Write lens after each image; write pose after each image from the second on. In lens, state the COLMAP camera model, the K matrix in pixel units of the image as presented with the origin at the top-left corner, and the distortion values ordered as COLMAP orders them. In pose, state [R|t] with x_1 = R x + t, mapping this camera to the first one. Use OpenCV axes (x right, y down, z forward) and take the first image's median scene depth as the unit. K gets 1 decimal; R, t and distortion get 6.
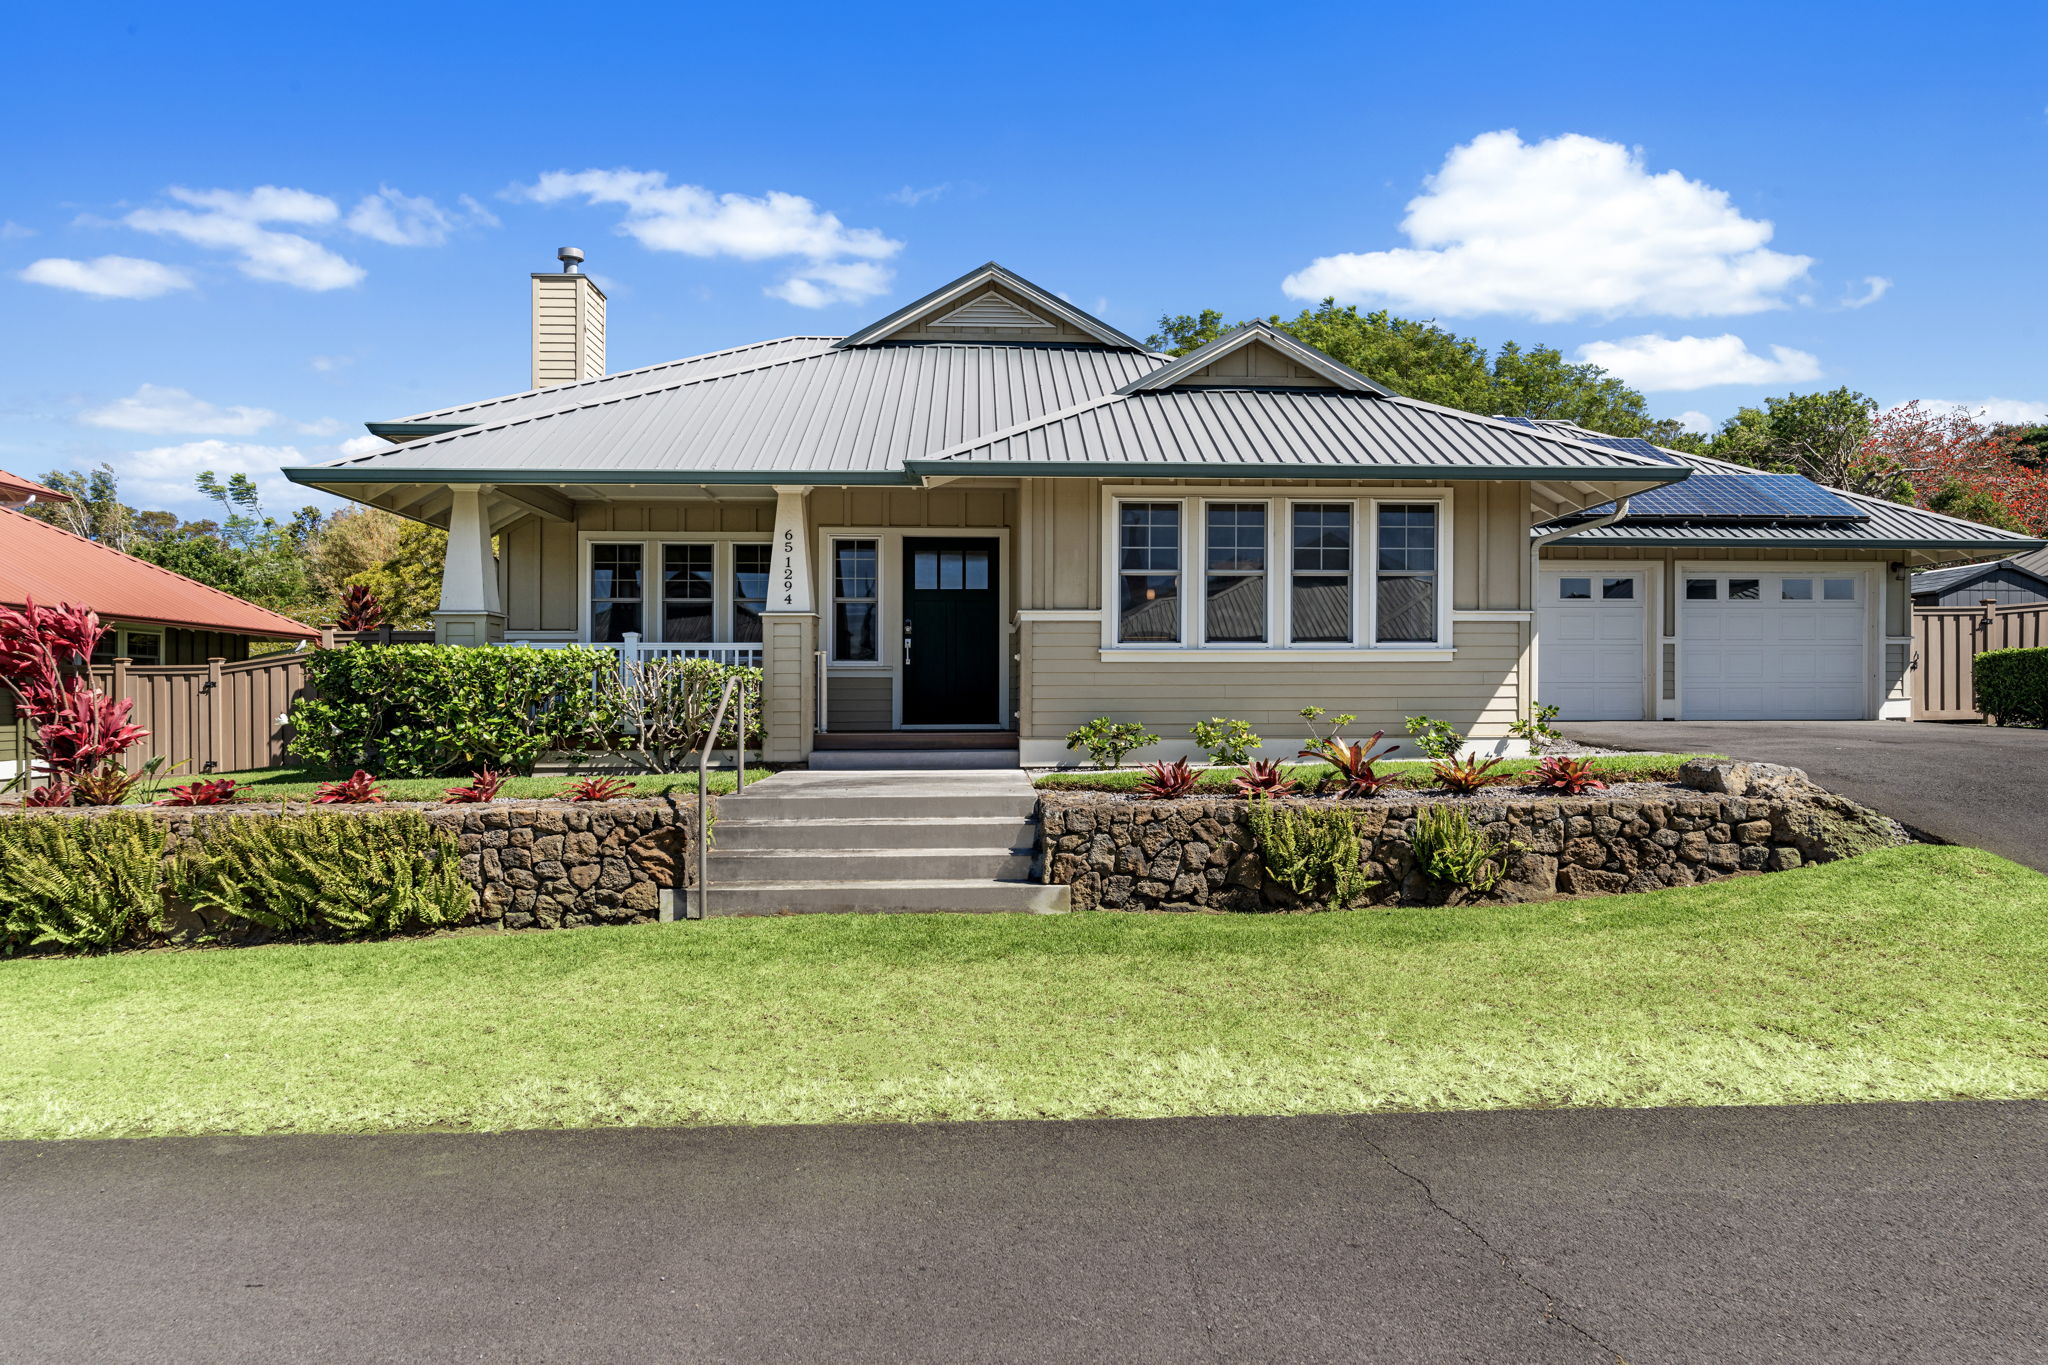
lens RADIAL K [[919.9, 0, 1023.3], [0, 919.9, 664.8], [0, 0, 1]] dist [0.001985, 0.000192]
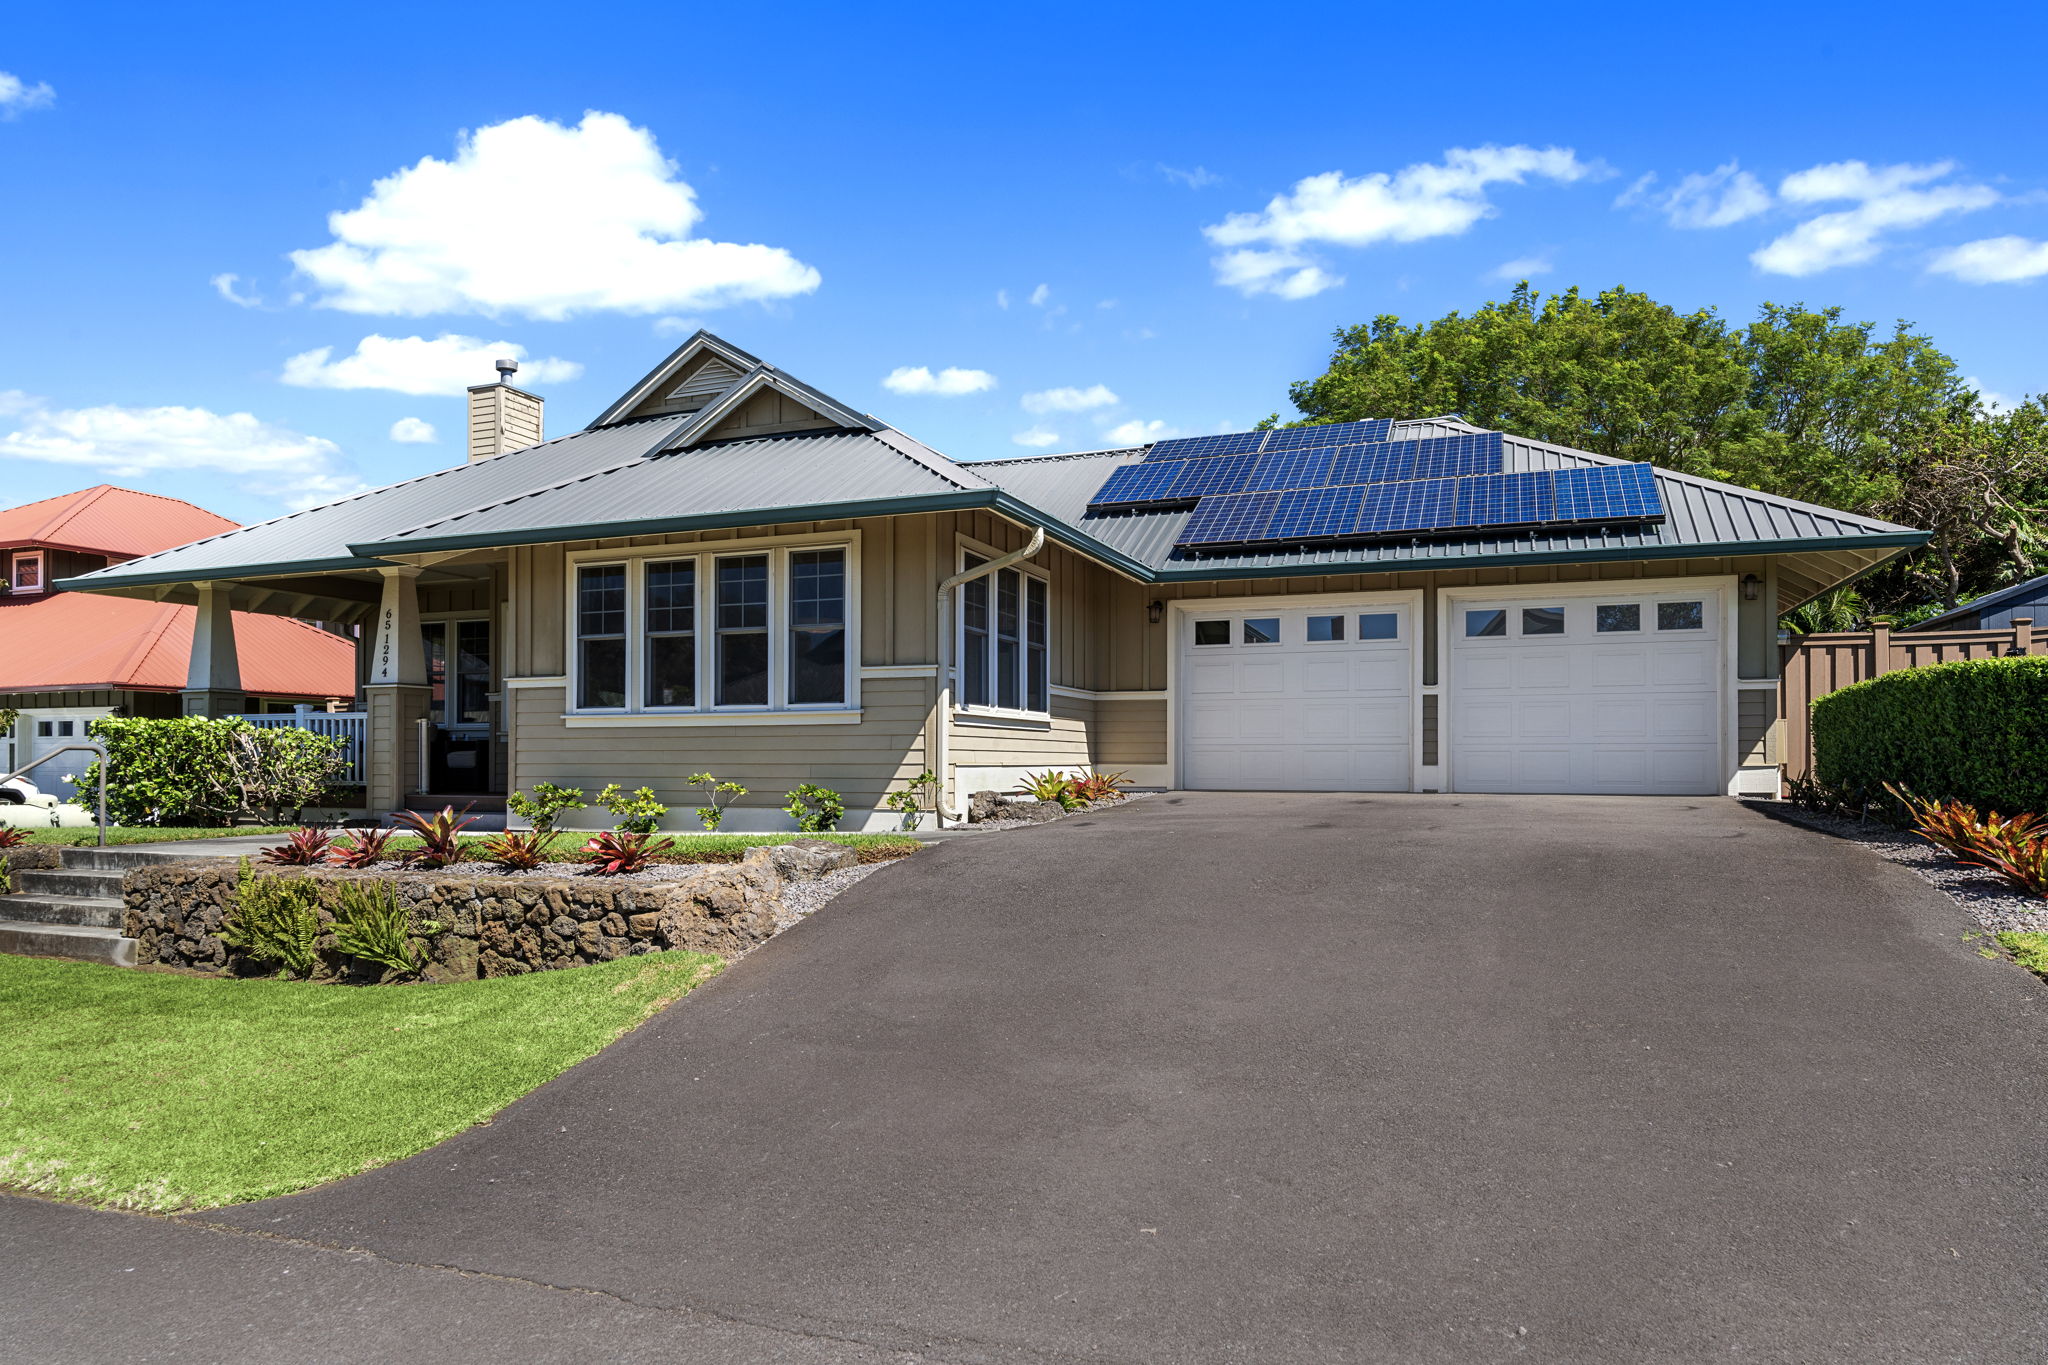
lens RADIAL K [[958.0, 0, 1025.1], [0, 958.0, 721.1], [0, 0, 1]] dist [0.000822, 0.000352]
pose [[0.947799, -0.010307, -0.318702, 0.896201], [0.009961, 0.999947, -0.002715, -0.002136], [0.318713, -0.000601, 0.947851, 0.168123]]
